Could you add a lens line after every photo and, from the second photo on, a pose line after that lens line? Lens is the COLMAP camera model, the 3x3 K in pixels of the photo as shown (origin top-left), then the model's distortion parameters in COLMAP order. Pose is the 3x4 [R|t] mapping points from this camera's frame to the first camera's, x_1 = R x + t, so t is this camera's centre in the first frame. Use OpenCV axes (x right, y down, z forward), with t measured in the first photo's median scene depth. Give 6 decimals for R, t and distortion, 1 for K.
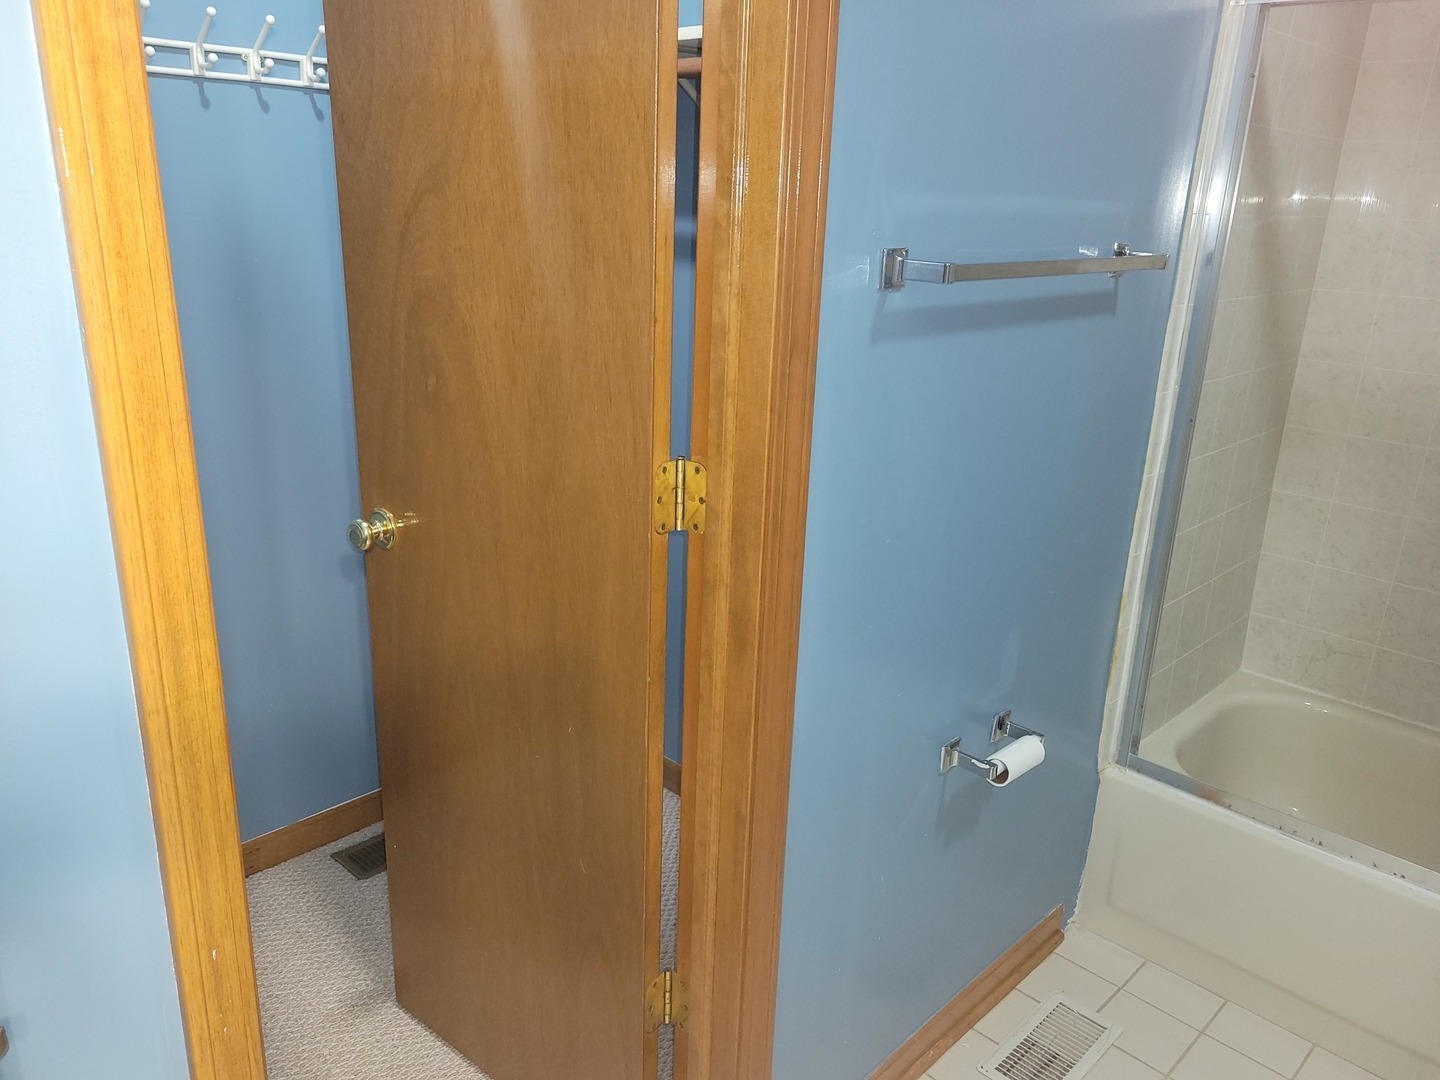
lens RADIAL K [[1082.5, 0, 722.7], [0, 1082.5, 540.6], [0, 0, 1]] dist [0.056983, -0.041688]
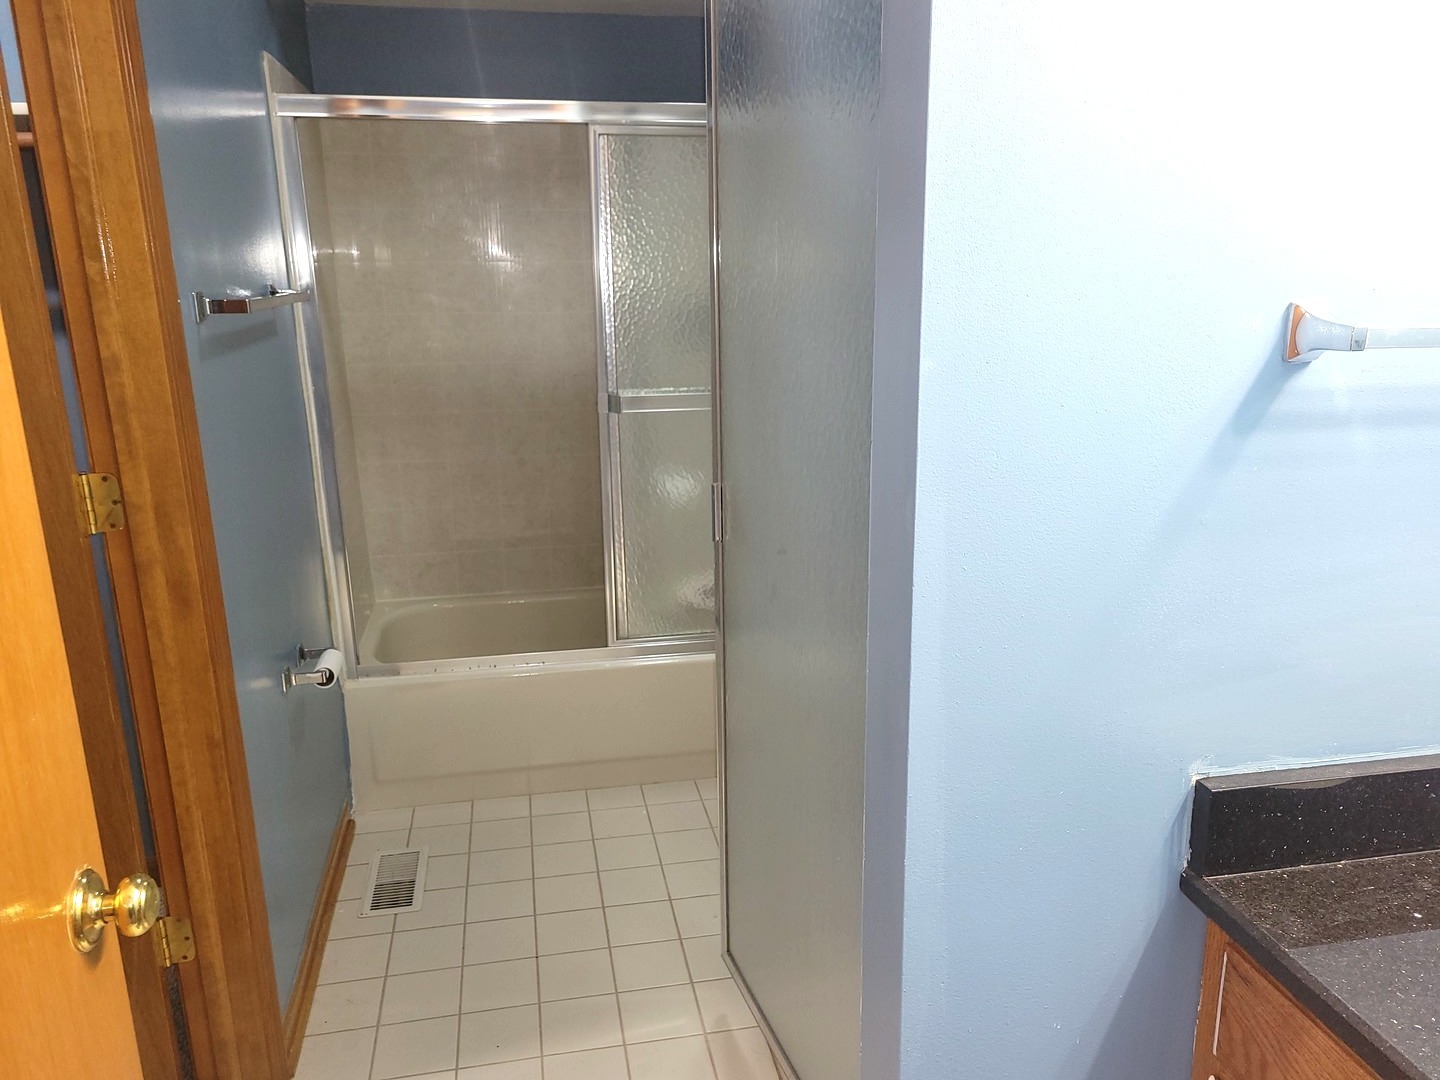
lens RADIAL K [[1082.5, 0, 716.0], [0, 1082.5, 535.8], [0, 0, 1]] dist [0.056983, -0.041688]
pose [[0.570595, -0.249139, 0.782529, -0.604900], [0.290341, 0.952533, 0.091557, 0.081760], [-0.768195, 0.174959, 0.615845, -0.280121]]
